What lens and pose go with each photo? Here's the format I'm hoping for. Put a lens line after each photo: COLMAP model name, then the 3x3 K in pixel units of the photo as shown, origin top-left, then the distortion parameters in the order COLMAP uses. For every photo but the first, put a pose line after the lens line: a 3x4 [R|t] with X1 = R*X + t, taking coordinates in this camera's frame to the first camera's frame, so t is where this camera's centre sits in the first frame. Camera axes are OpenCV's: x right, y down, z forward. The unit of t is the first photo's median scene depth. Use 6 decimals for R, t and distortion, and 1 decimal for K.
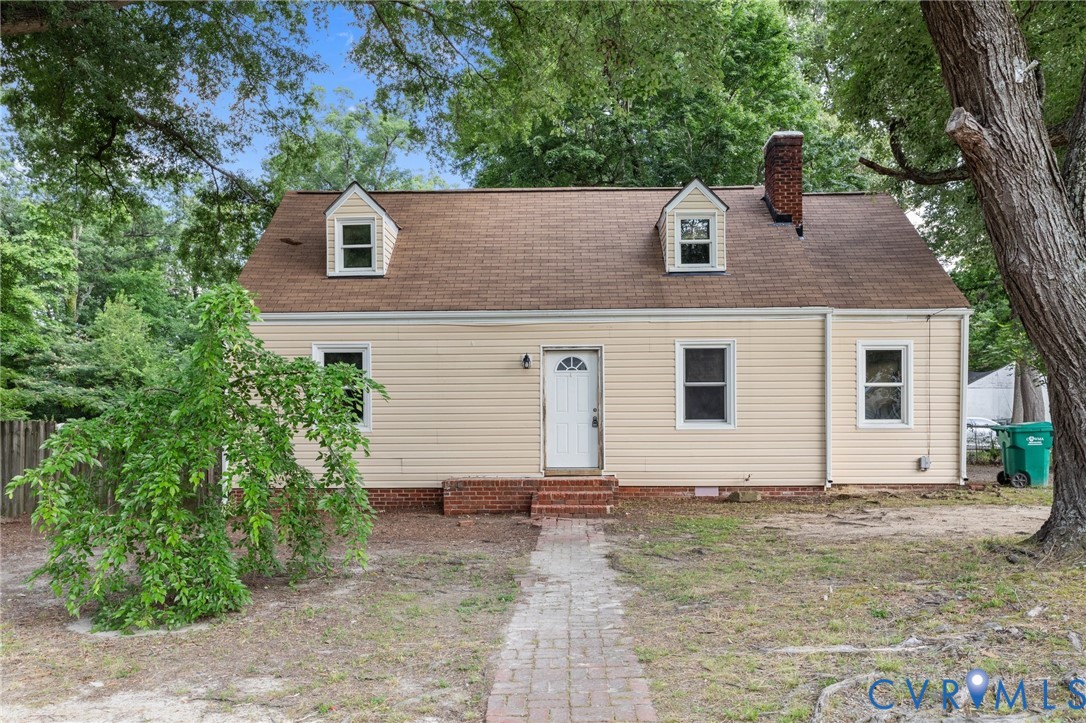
lens RADIAL K [[887.8, 0, 543.0], [0, 887.8, 361.5], [0, 0, 1]] dist [0.007932, 0.001427]
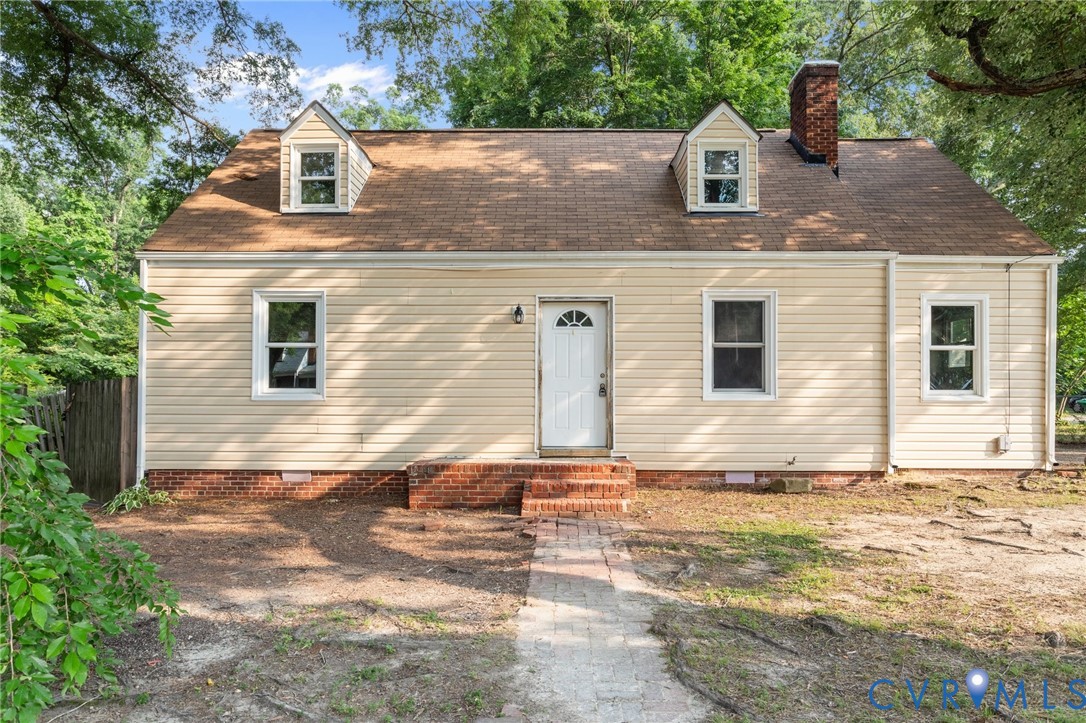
lens RADIAL K [[745.7, 0, 543.0], [0, 745.7, 361.5], [0, 0, 1]] dist [-0.003368, -0.000867]
pose [[0.999925, 0.008985, 0.008356, -0.001638], [-0.009215, 0.999567, 0.027954, 0.022538], [-0.008102, -0.028029, 0.999574, 0.312181]]
